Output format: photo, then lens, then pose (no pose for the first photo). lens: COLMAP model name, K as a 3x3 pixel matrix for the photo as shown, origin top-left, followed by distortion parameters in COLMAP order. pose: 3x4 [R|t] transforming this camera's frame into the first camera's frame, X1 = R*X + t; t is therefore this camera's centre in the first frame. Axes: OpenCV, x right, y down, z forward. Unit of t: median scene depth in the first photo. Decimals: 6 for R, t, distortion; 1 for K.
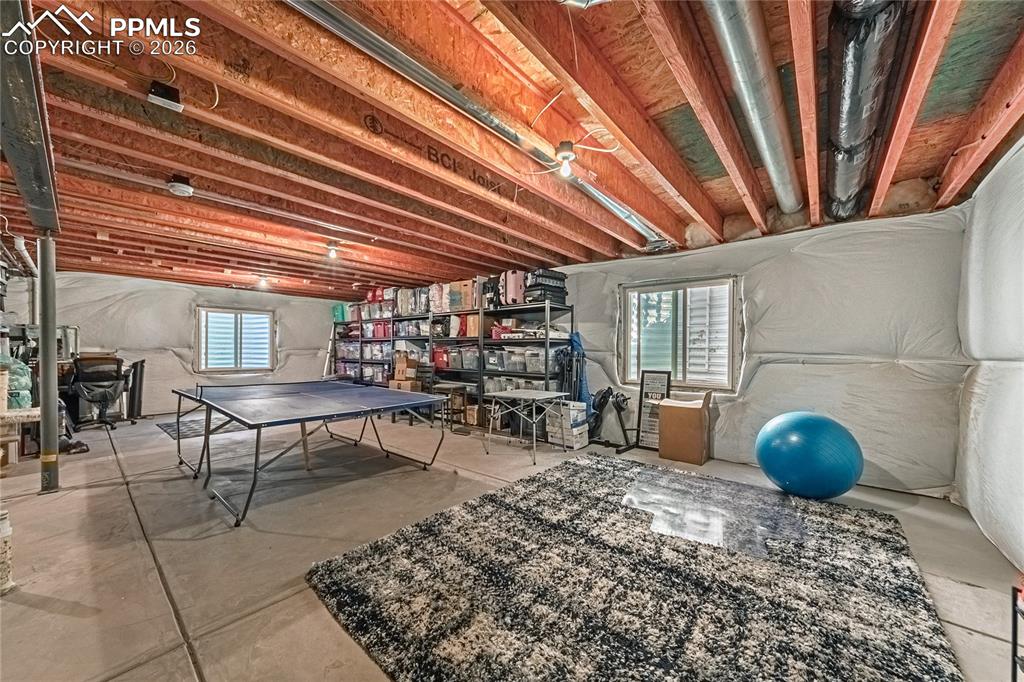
lens RADIAL K [[365.9, 0, 516.3], [0, 365.9, 352.8], [0, 0, 1]] dist [-0.000168, -0.000152]
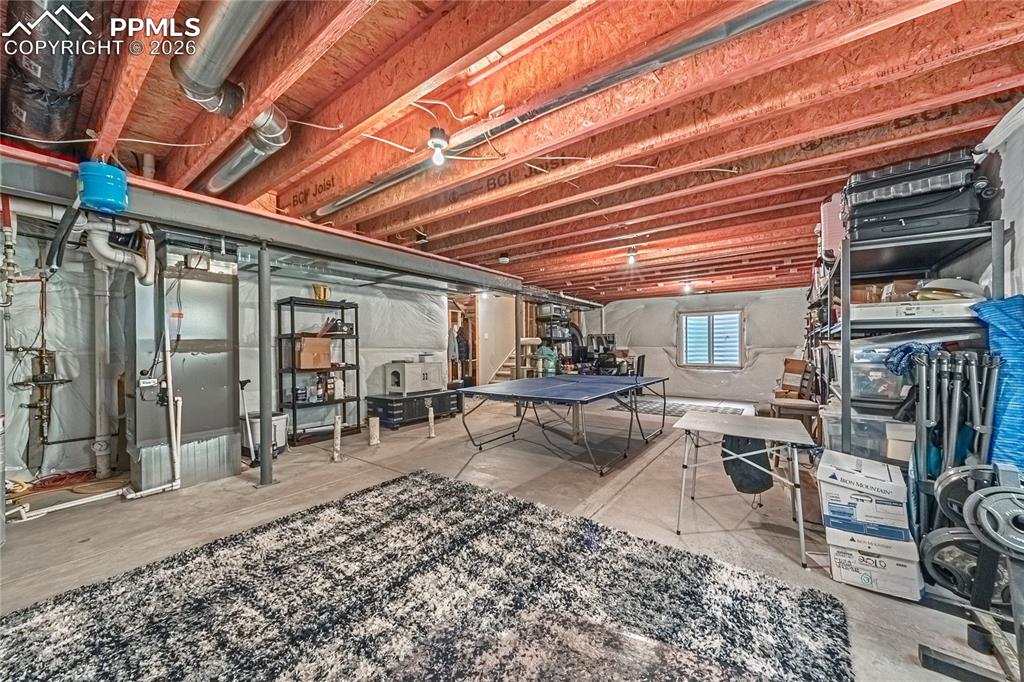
lens RADIAL K [[365.9, 0, 516.3], [0, 365.9, 352.8], [0, 0, 1]] dist [-0.000168, -0.000152]
pose [[0.067932, 0.011608, -0.997622, 0.826884], [-0.002893, 0.999930, 0.011437, -0.010692], [0.997686, 0.002109, 0.067961, 0.868872]]
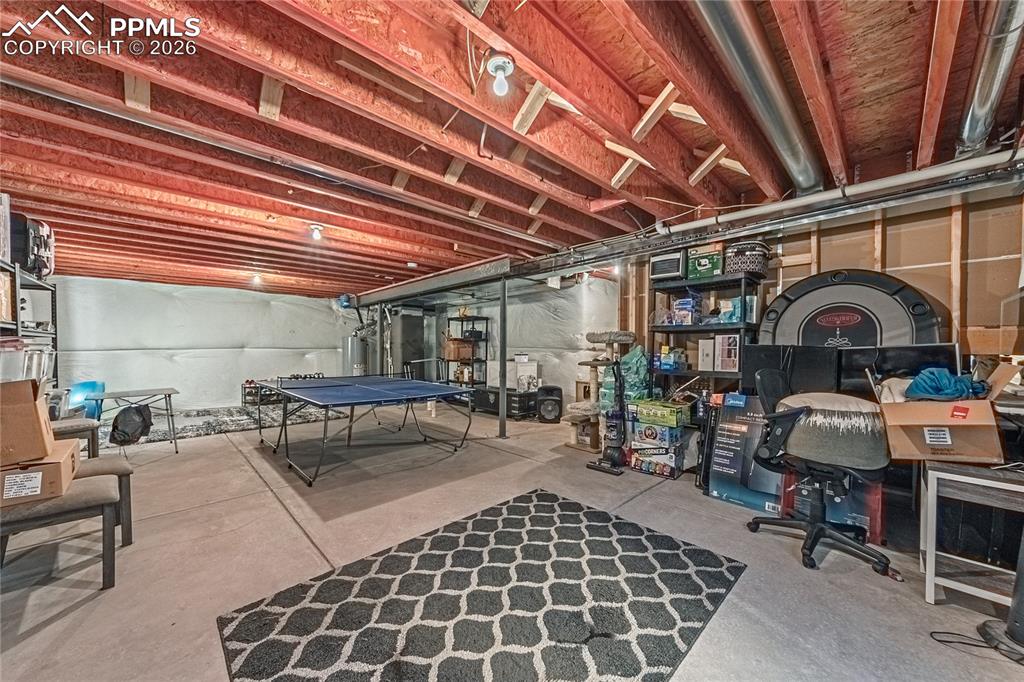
lens RADIAL K [[365.9, 0, 516.3], [0, 365.9, 352.8], [0, 0, 1]] dist [-0.000168, -0.000152]
pose [[-0.994794, -0.002238, 0.101877, -1.537161], [0.000013, 0.999756, 0.022090, -0.032396], [-0.101902, 0.021976, -0.994552, 2.651186]]
